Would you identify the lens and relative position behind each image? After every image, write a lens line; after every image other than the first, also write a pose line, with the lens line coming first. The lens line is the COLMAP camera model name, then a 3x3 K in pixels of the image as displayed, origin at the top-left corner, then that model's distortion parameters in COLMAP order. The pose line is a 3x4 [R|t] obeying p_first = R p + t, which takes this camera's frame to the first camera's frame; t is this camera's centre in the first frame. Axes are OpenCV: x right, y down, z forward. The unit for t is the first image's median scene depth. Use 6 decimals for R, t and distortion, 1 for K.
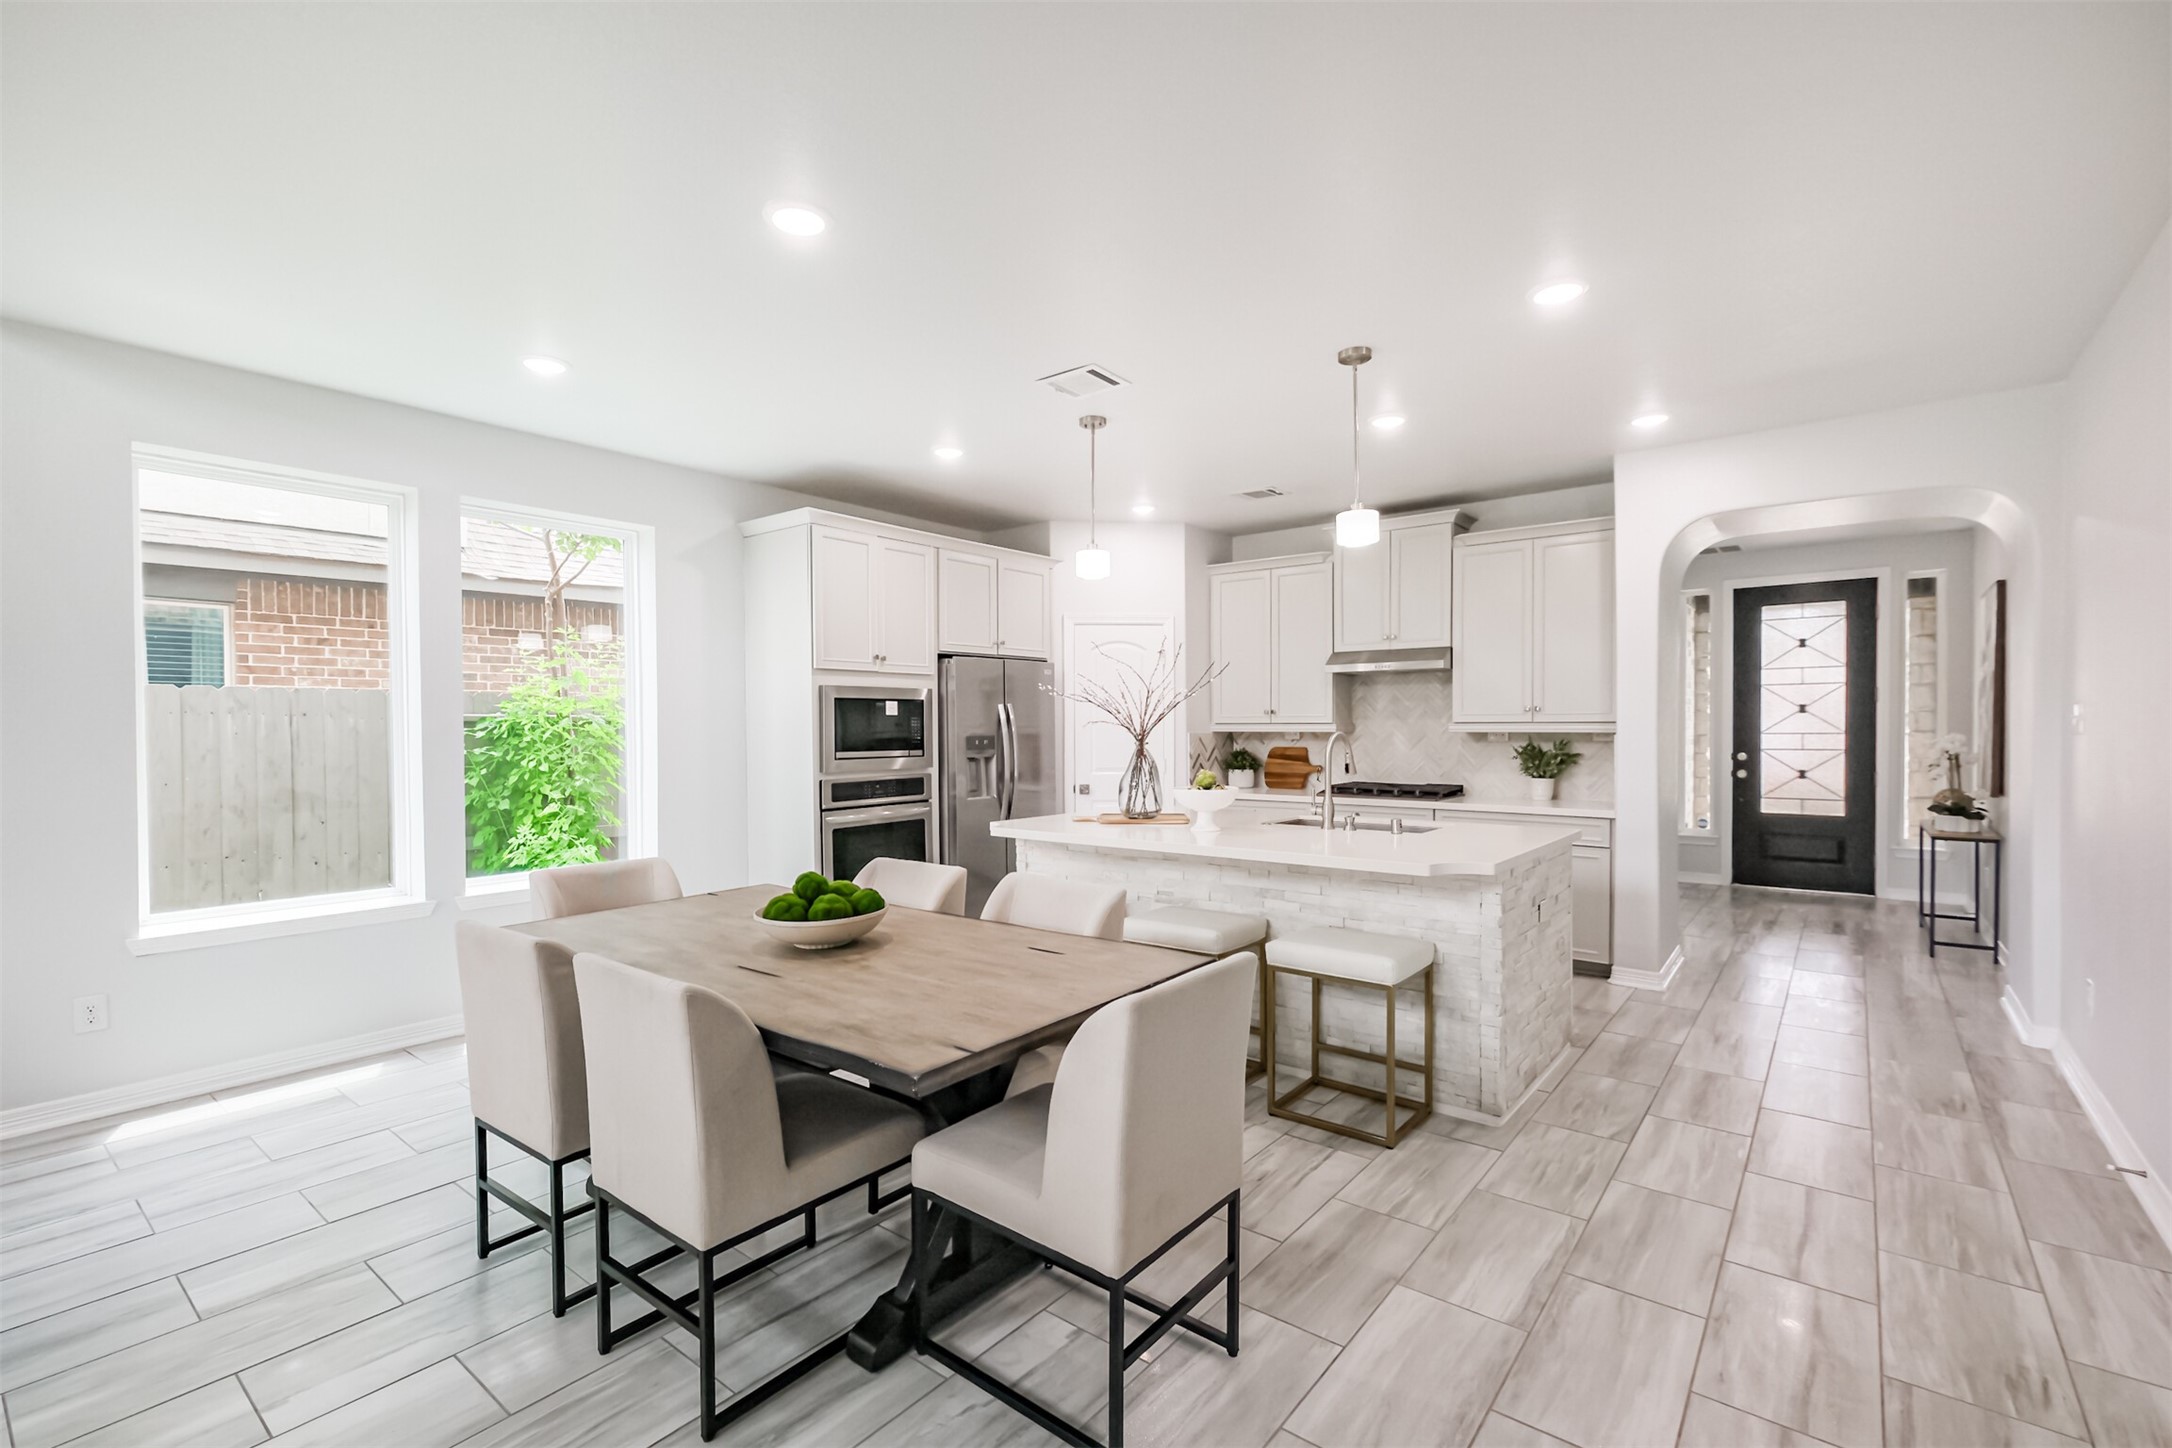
lens RADIAL K [[957.3, 0, 1086.0], [0, 957.3, 724.0], [0, 0, 1]] dist [0.001063, -0.000100]
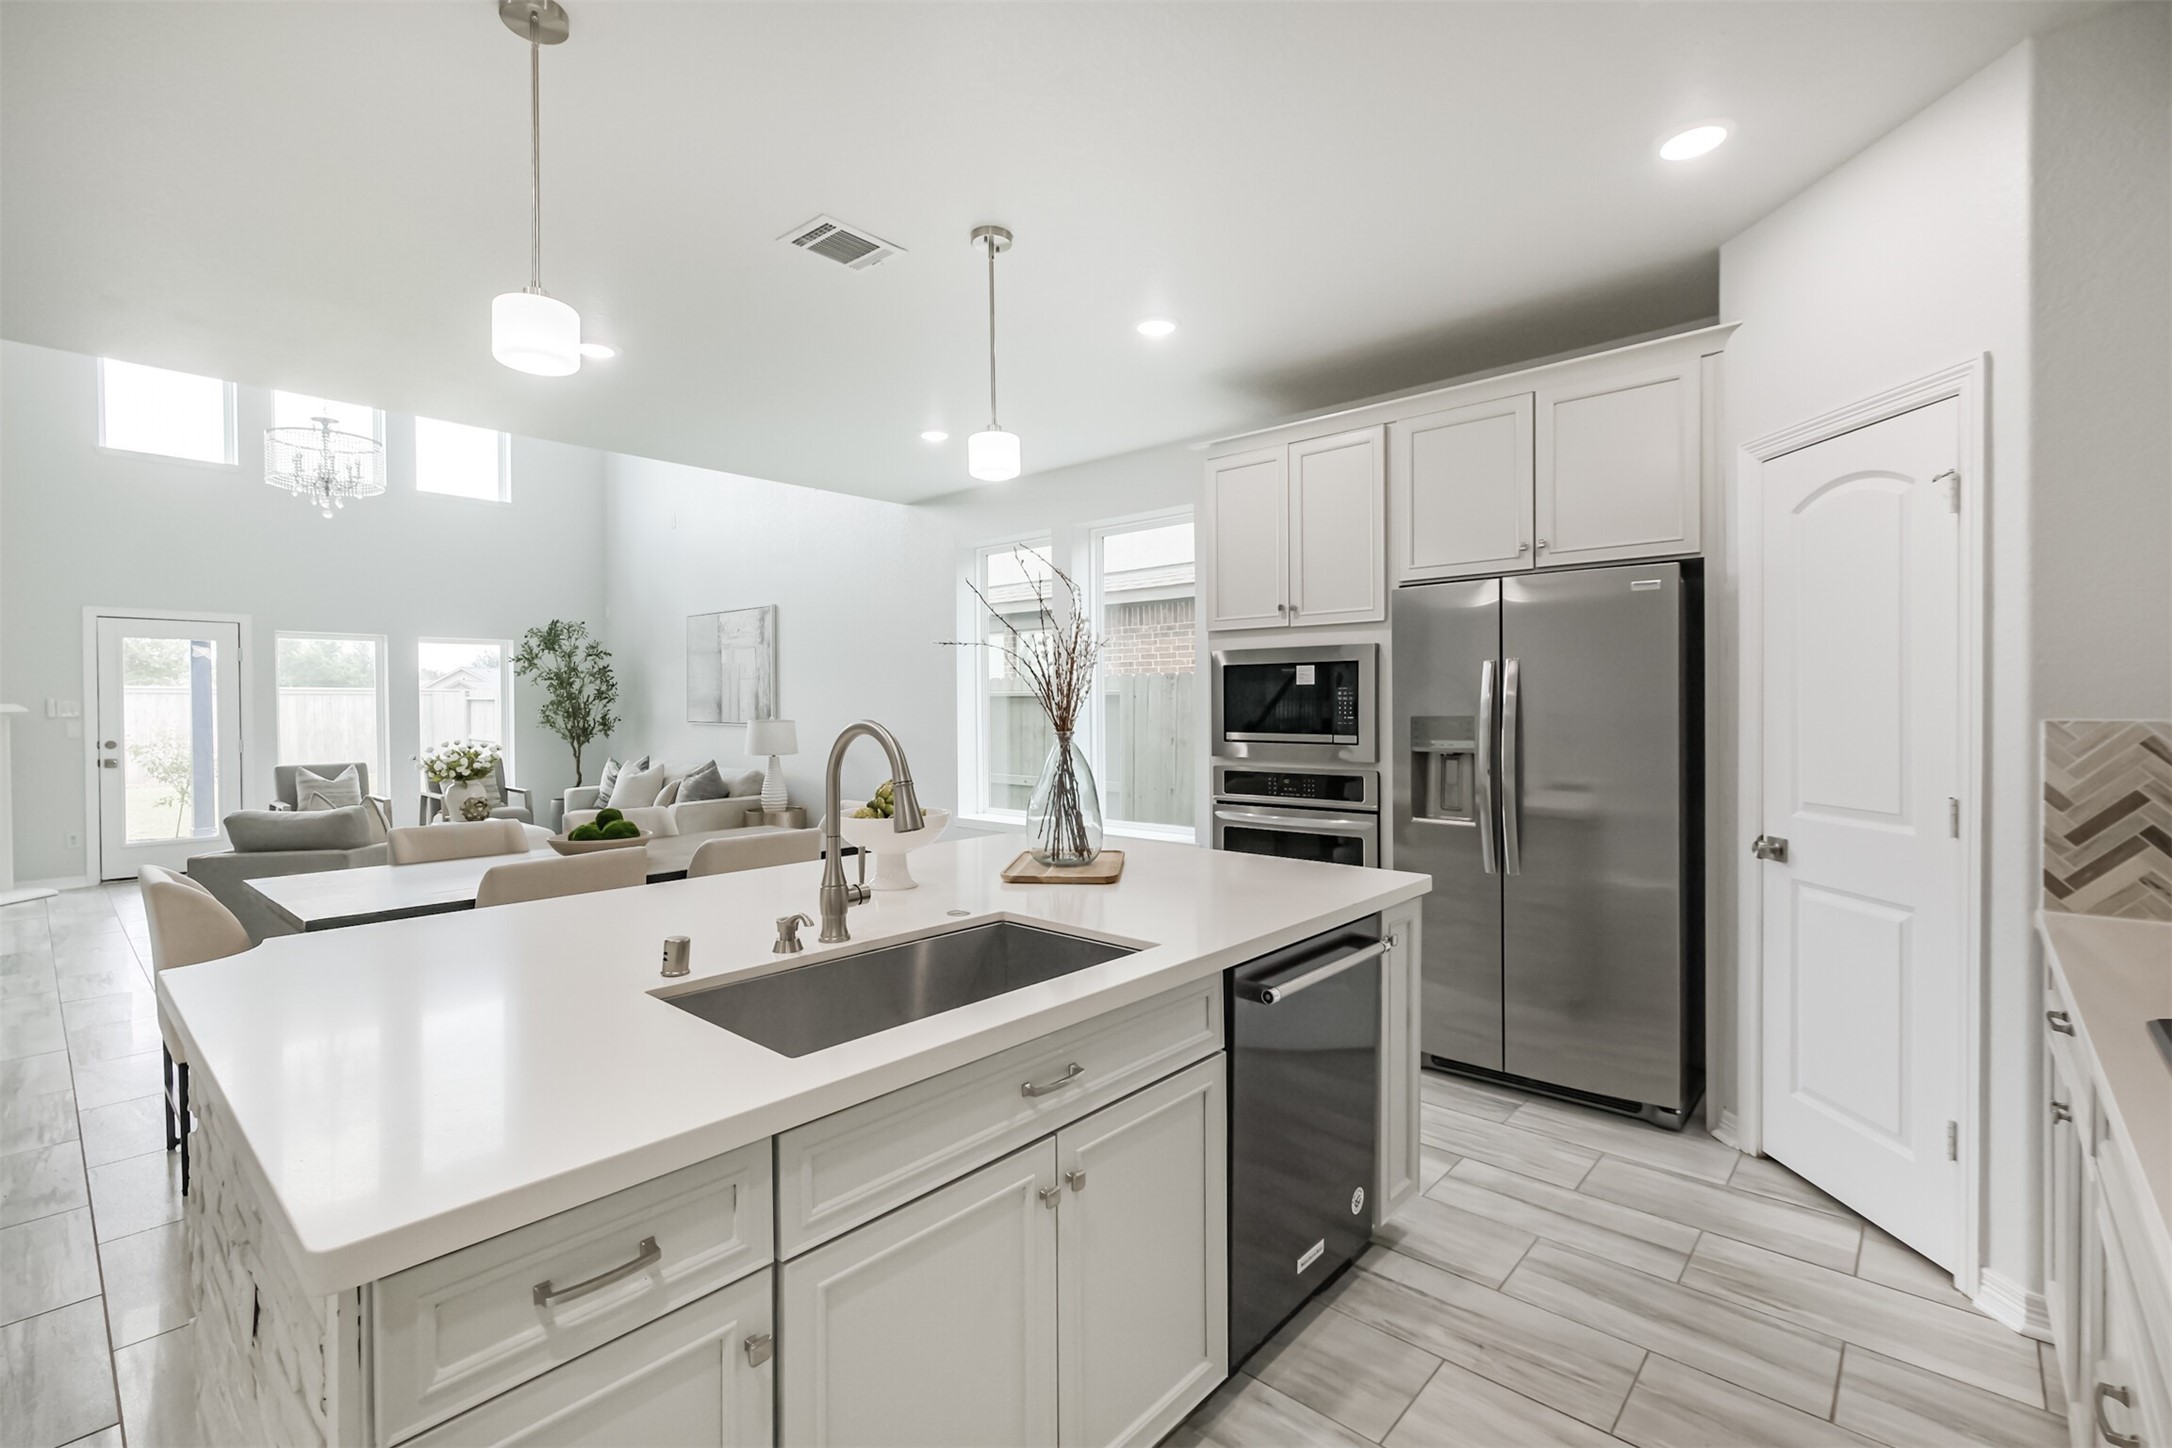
lens RADIAL K [[956.9, 0, 1092.7], [0, 956.9, 711.8], [0, 0, 1]] dist [0.002000, -0.000186]
pose [[-0.053549, 0.014278, -0.998463, 0.493594], [0.008105, 0.999871, 0.013863, -0.000275], [0.998532, -0.007350, -0.053658, 0.823977]]
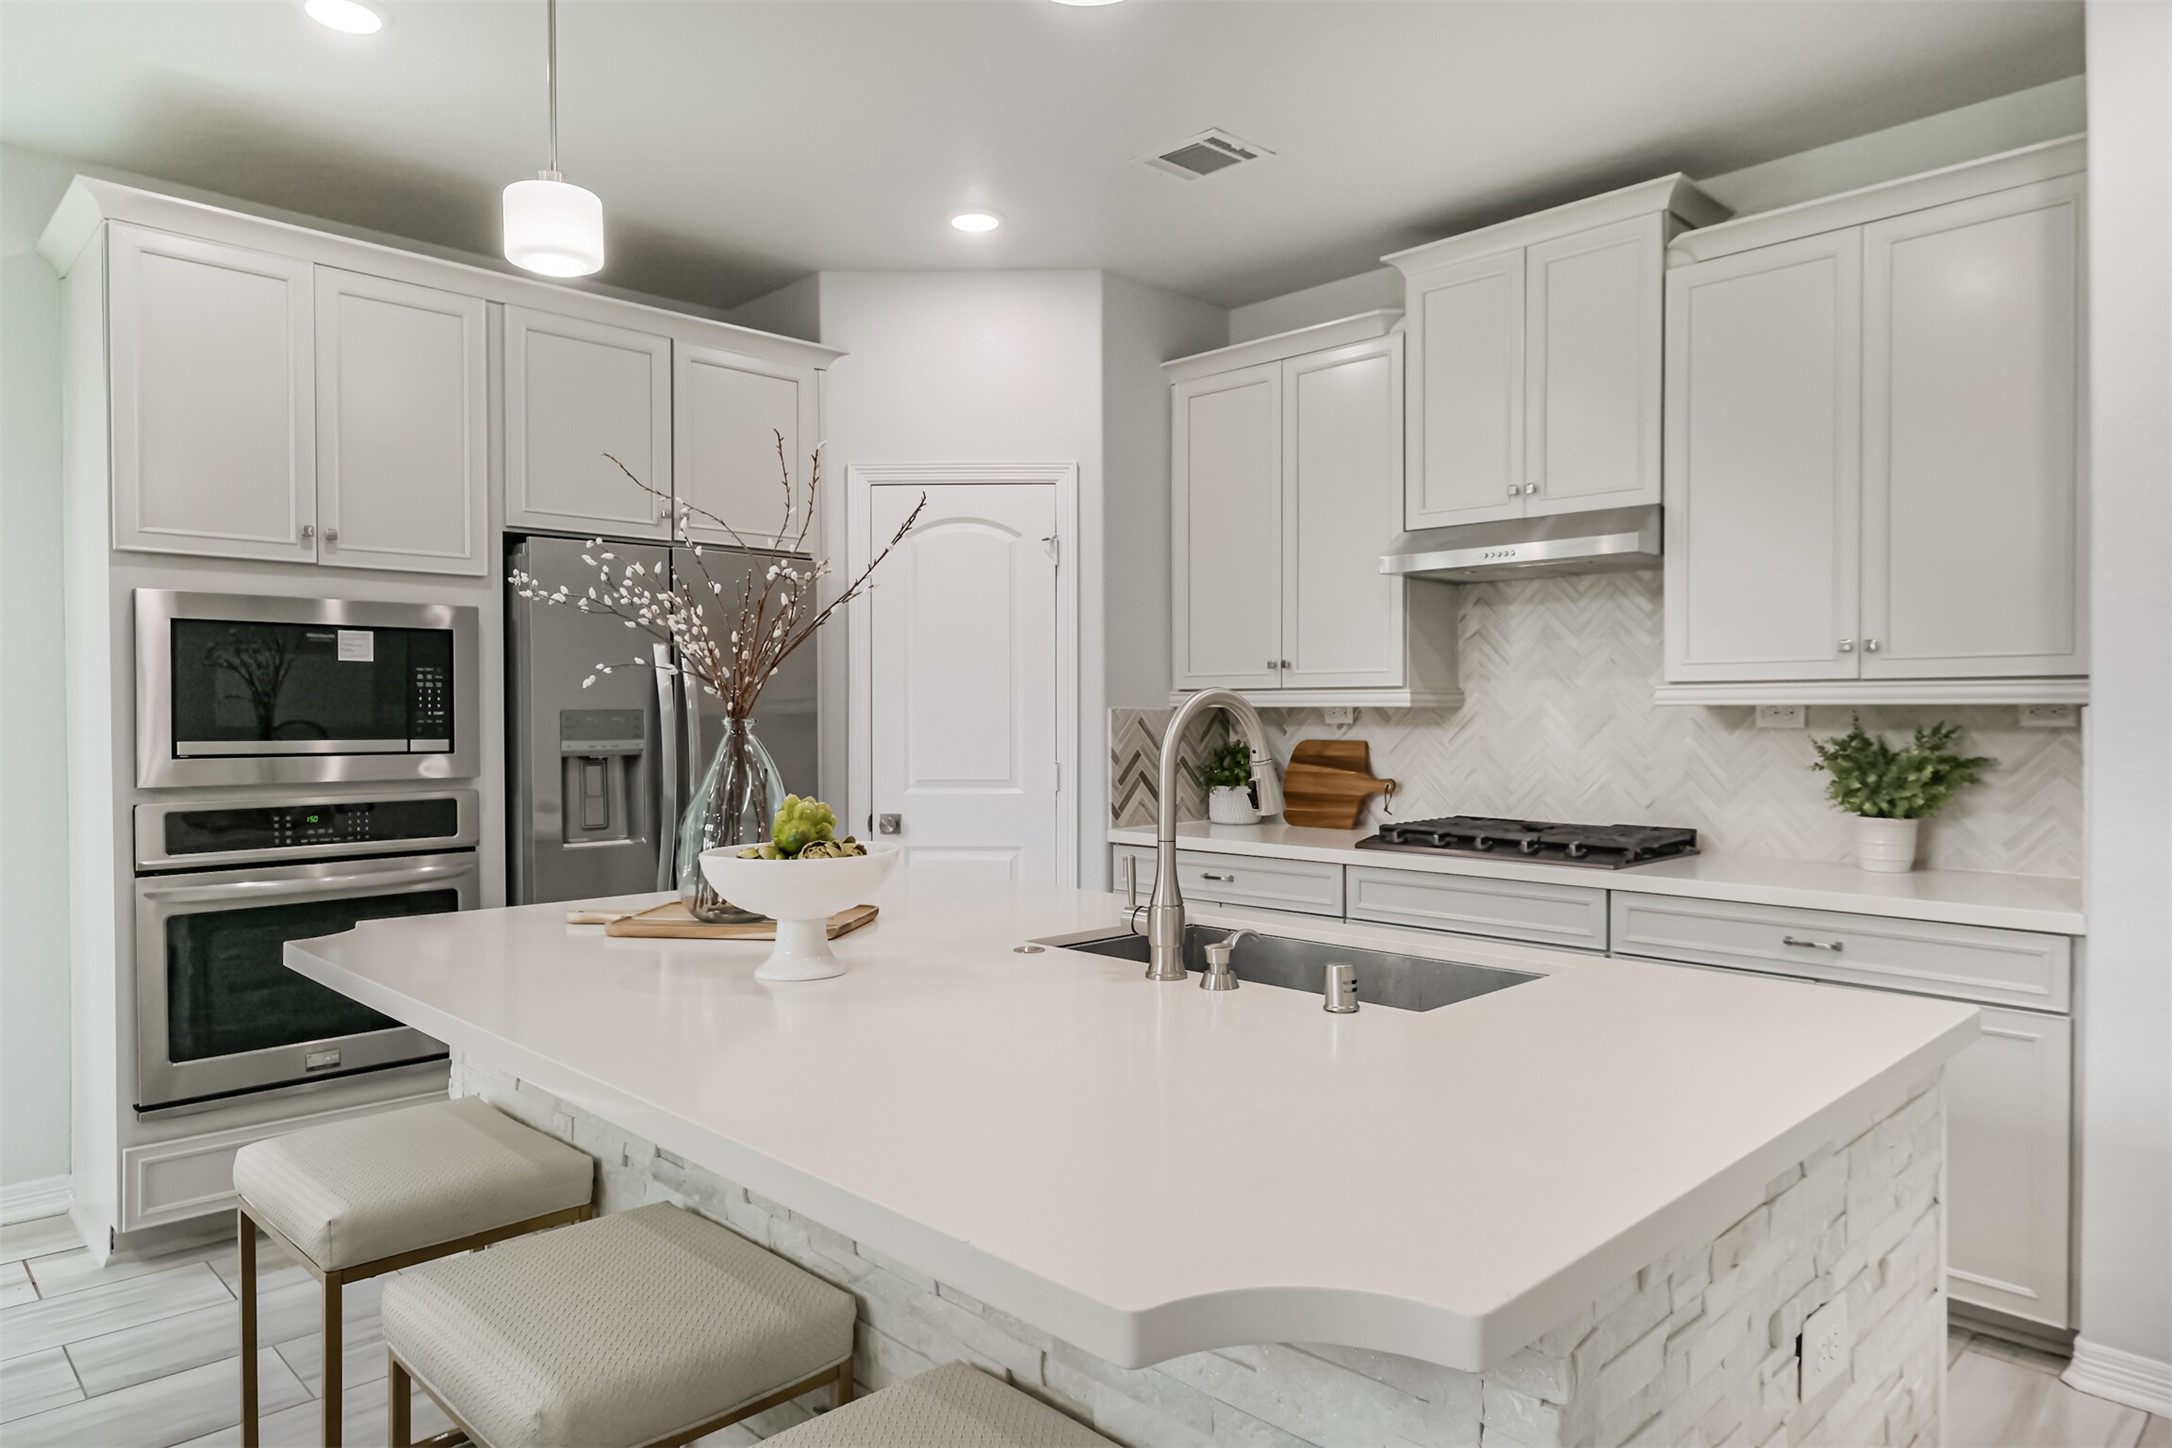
lens RADIAL K [[1339.8, 0, 1088.4], [0, 1339.8, 704.0], [0, 0, 1]] dist [-0.000850, 0.001039]
pose [[0.992597, 0.003036, -0.121419, 0.205163], [-0.003617, 0.999983, -0.004569, 0.011809], [0.121403, 0.004974, 0.992591, 0.386691]]
